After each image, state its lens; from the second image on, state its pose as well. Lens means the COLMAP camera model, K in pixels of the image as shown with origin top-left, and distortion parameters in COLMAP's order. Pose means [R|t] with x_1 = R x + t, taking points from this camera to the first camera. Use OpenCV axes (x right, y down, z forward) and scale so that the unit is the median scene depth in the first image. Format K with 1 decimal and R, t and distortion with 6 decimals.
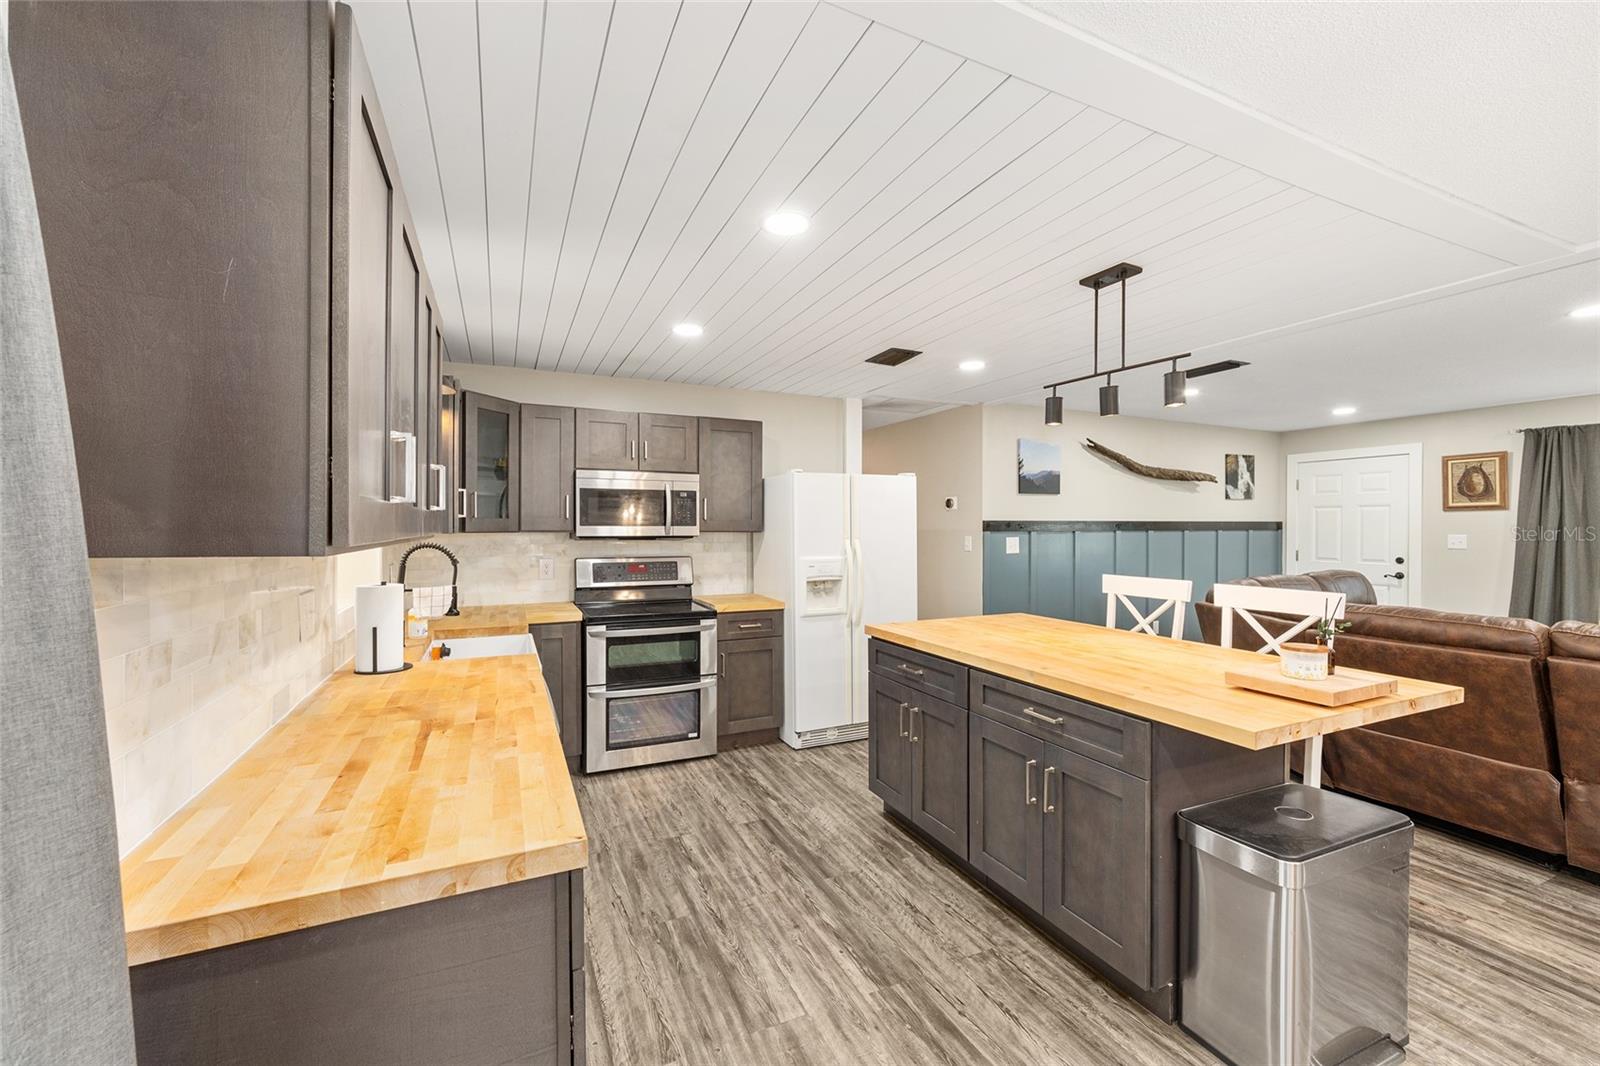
lens RADIAL K [[647.1, 0, 791.5], [0, 647.1, 534.1], [0, 0, 1]] dist [-0.004395, 0.001204]
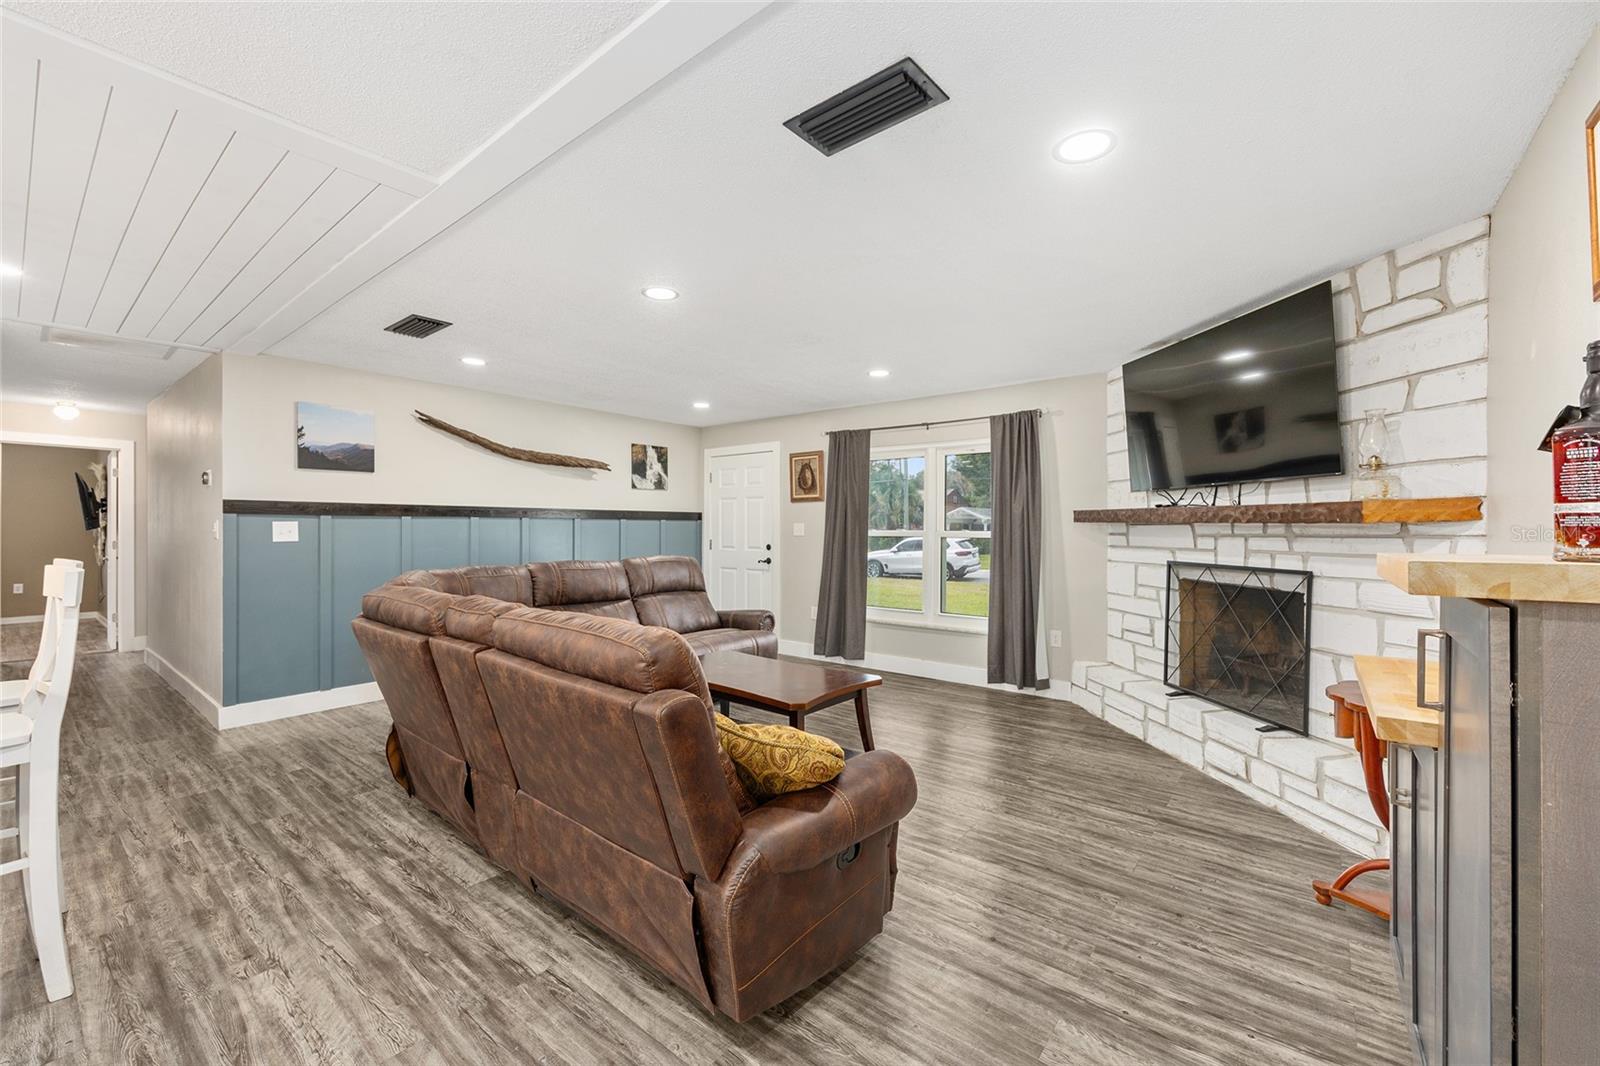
lens RADIAL K [[647.1, 0, 806.5], [0, 647.1, 535.5], [0, 0, 1]] dist [-0.004395, 0.001204]
pose [[0.885768, -0.002561, 0.464120, 0.520618], [0.003067, 0.999995, -0.000336, 0.022806], [-0.464117, 0.001721, 0.885772, -0.012196]]
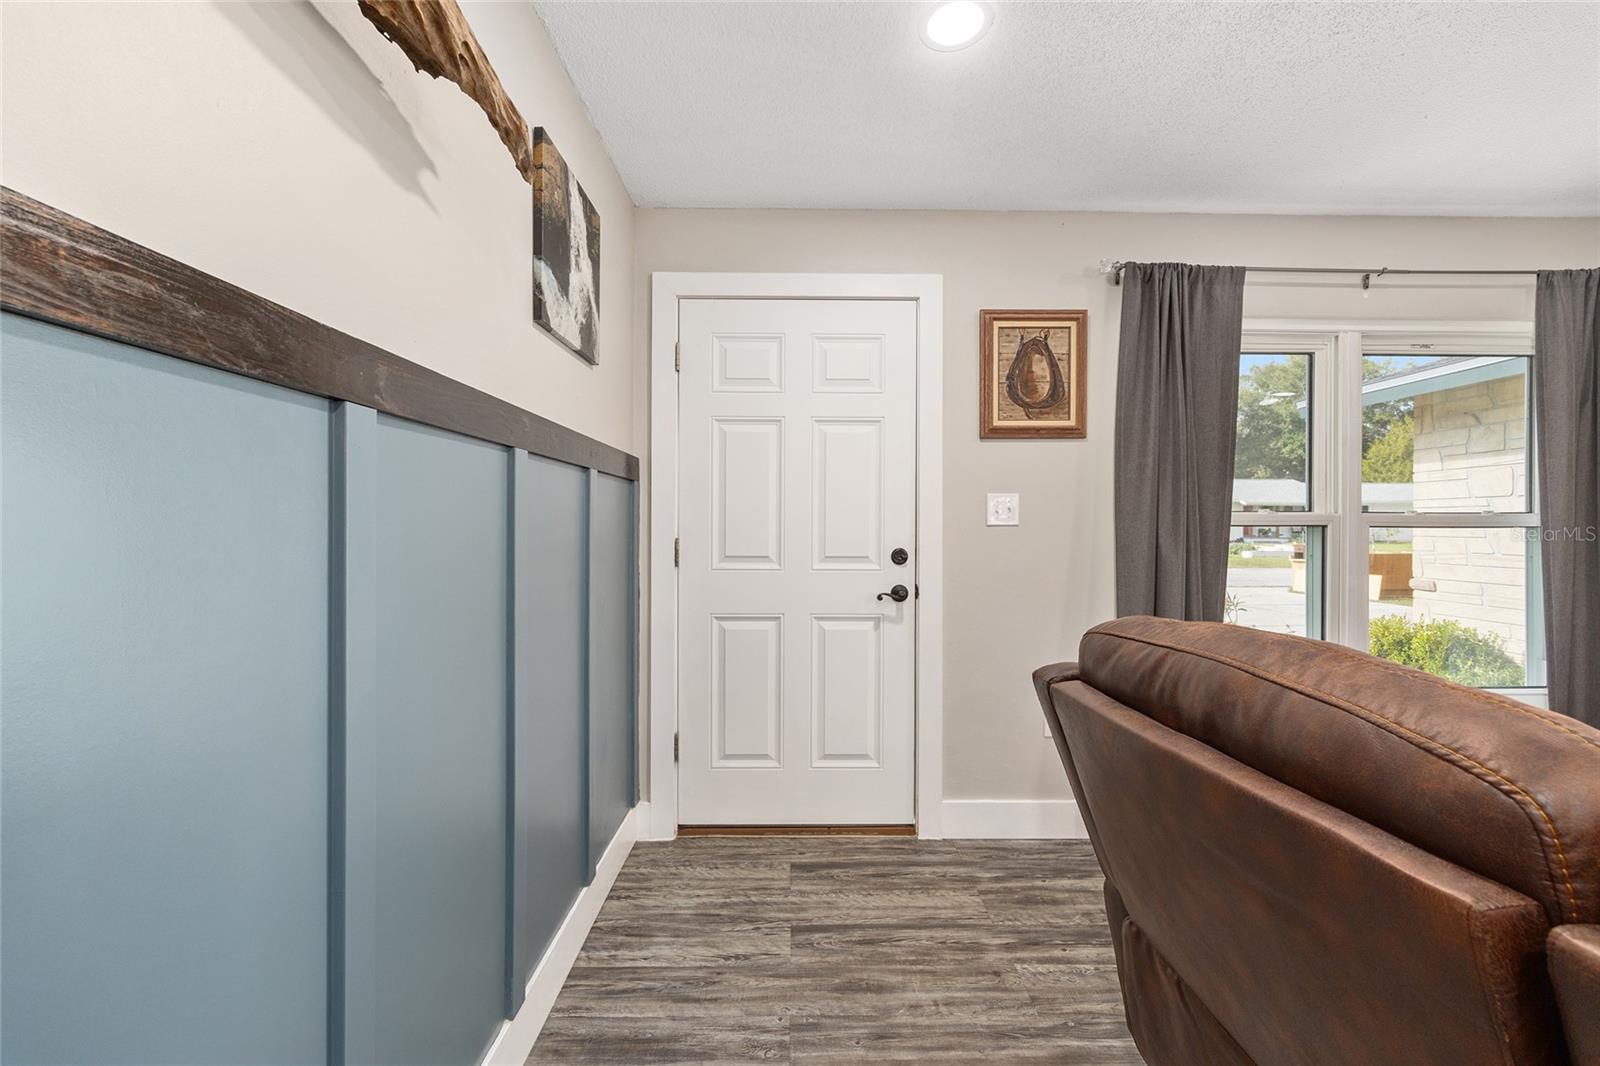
lens RADIAL K [[647.1, 0, 806.6], [0, 647.1, 530.9], [0, 0, 1]] dist [-0.004395, 0.001204]
pose [[0.391517, -0.011710, 0.920097, 0.580666], [0.001289, 0.999925, 0.012178, 0.020866], [-0.920170, -0.003582, 0.391502, 0.956820]]
